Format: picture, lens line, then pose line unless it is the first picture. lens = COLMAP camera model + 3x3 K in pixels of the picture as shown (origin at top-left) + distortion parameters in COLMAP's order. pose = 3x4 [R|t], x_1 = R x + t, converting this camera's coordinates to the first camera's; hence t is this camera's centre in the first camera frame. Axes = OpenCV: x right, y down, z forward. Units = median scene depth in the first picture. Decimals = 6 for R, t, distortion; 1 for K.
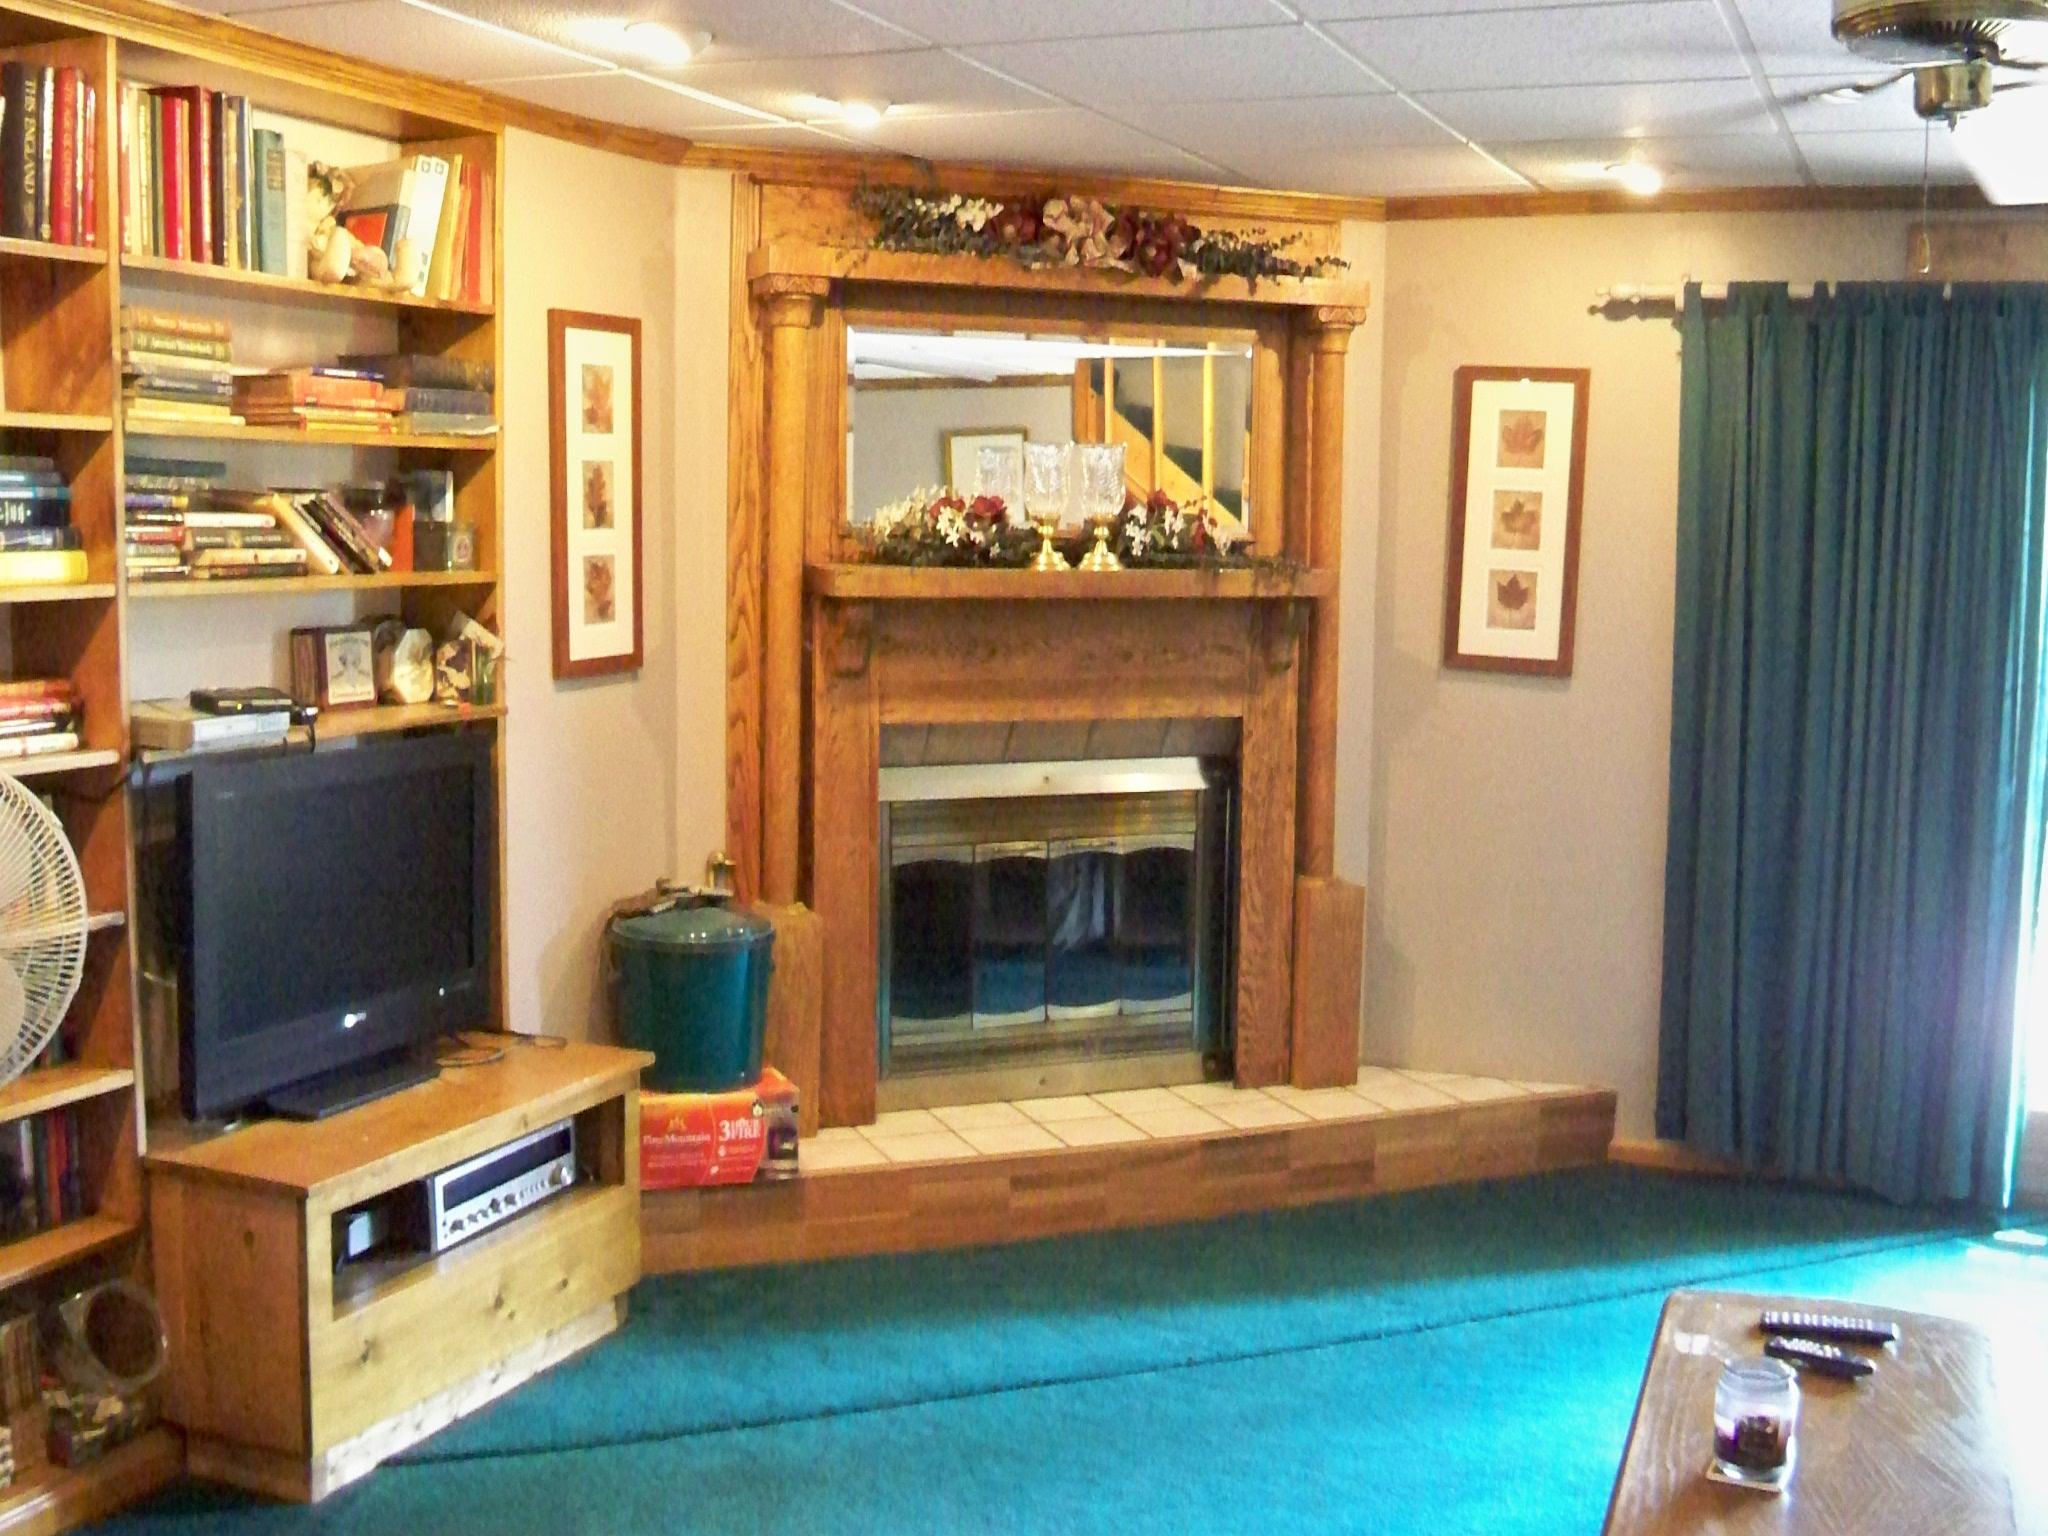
lens RADIAL K [[2208.1, 0, 1026.0], [0, 2208.1, 768.3], [0, 0, 1]] dist [-0.118971, 0.000000]
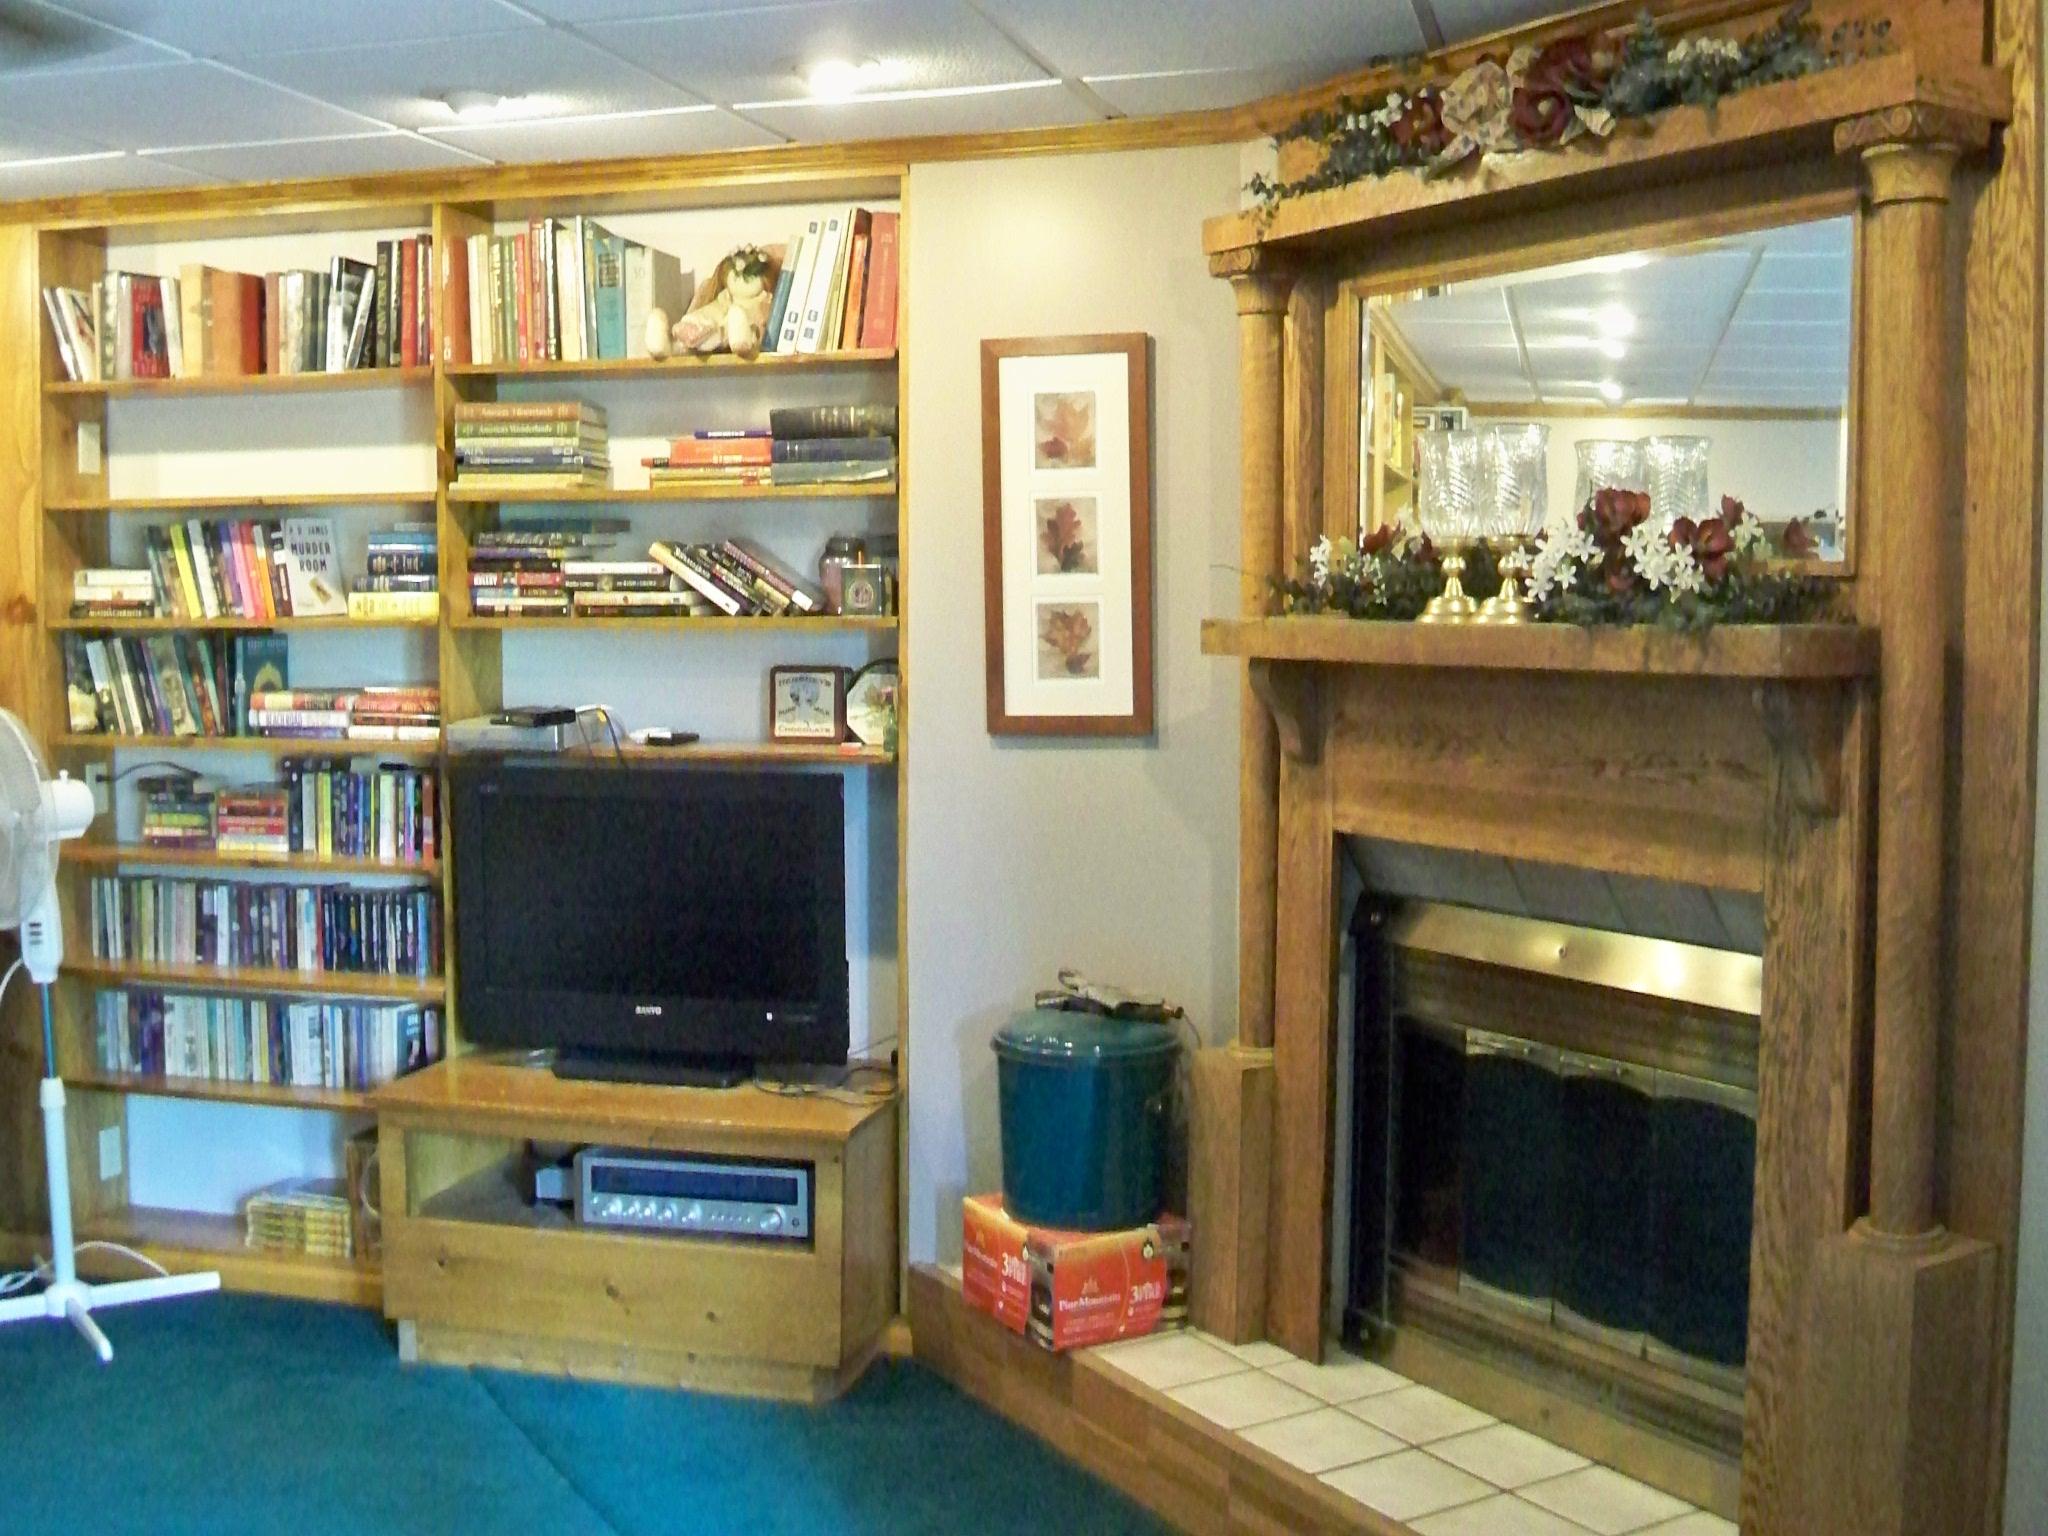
lens RADIAL K [[2208.1, 0, 1025.1], [0, 2208.1, 765.0], [0, 0, 1]] dist [-0.118971, 0.000000]
pose [[0.152379, 0.059680, -0.986519, 0.701874], [-0.109703, 0.993028, 0.043129, -0.068063], [0.982215, 0.101652, 0.157863, 0.846972]]
